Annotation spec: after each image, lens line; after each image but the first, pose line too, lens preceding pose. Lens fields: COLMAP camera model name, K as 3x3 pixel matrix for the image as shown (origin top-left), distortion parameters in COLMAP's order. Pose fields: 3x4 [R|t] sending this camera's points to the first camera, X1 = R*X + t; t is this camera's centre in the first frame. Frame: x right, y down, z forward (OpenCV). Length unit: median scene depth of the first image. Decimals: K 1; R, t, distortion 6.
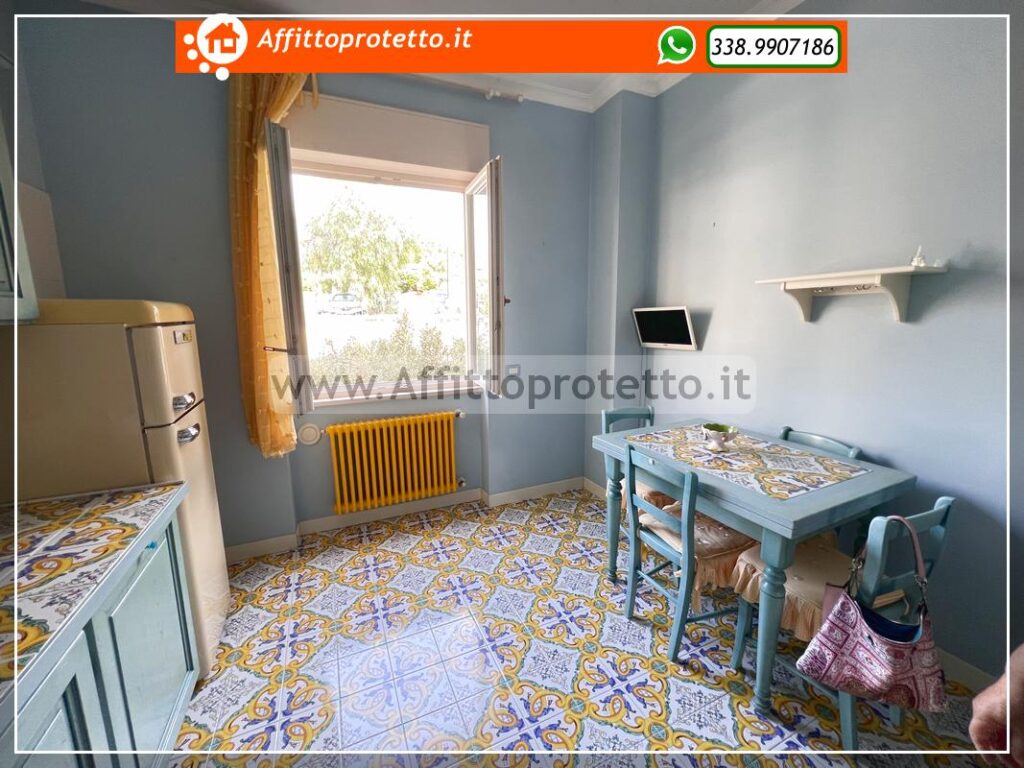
lens RADIAL K [[409.6, 0, 512.0], [0, 409.6, 384.0], [0, 0, 1]] dist [-0.001364, 0.000025]
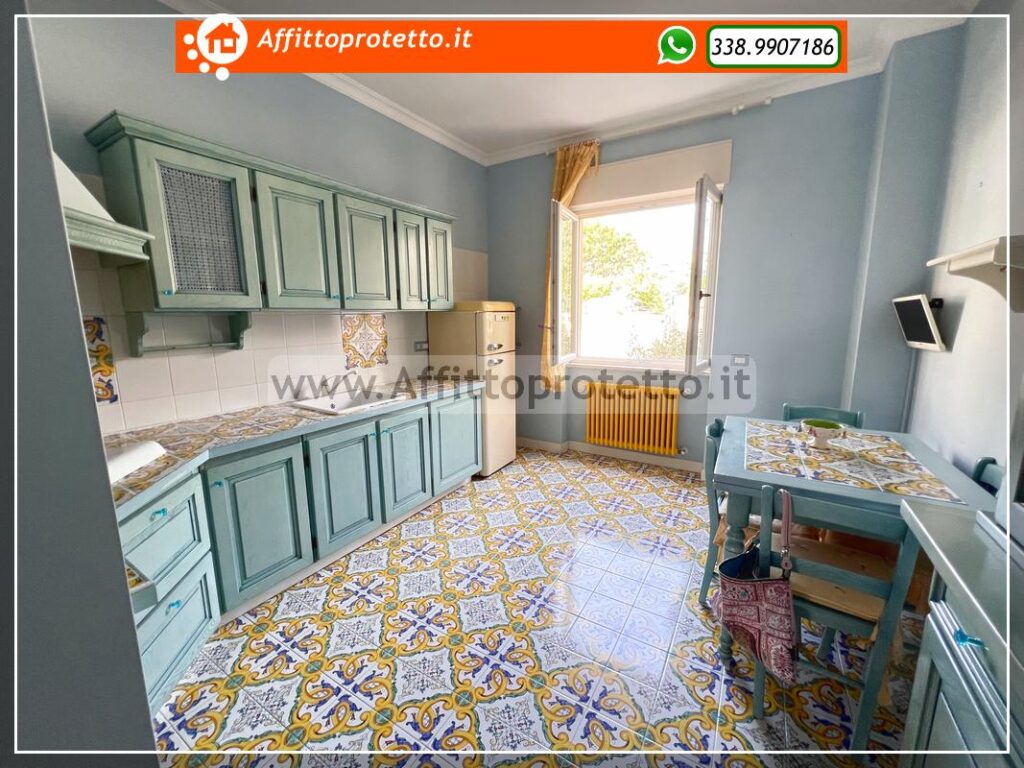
lens RADIAL K [[409.6, 0, 512.0], [0, 409.6, 384.0], [0, 0, 1]] dist [-0.001364, 0.000025]
pose [[0.565211, 0.145744, -0.811970, 0.916395], [-0.136449, 0.987229, 0.082219, 0.038146], [0.813583, 0.064322, 0.577880, -0.148446]]
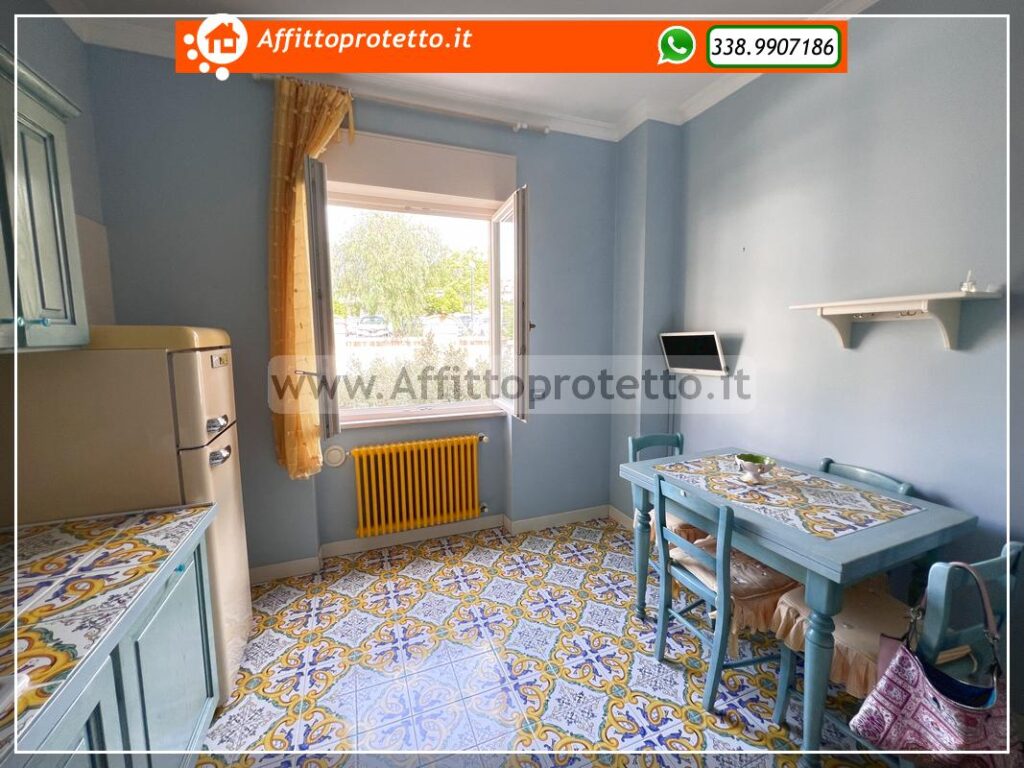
lens RADIAL K [[409.6, 0, 512.0], [0, 409.6, 384.0], [0, 0, 1]] dist [-0.001364, 0.000025]
pose [[0.998544, 0.008677, -0.053235, -0.009663], [-0.011467, 0.998564, -0.052334, -0.010957], [0.052704, 0.052869, 0.997210, 0.009830]]
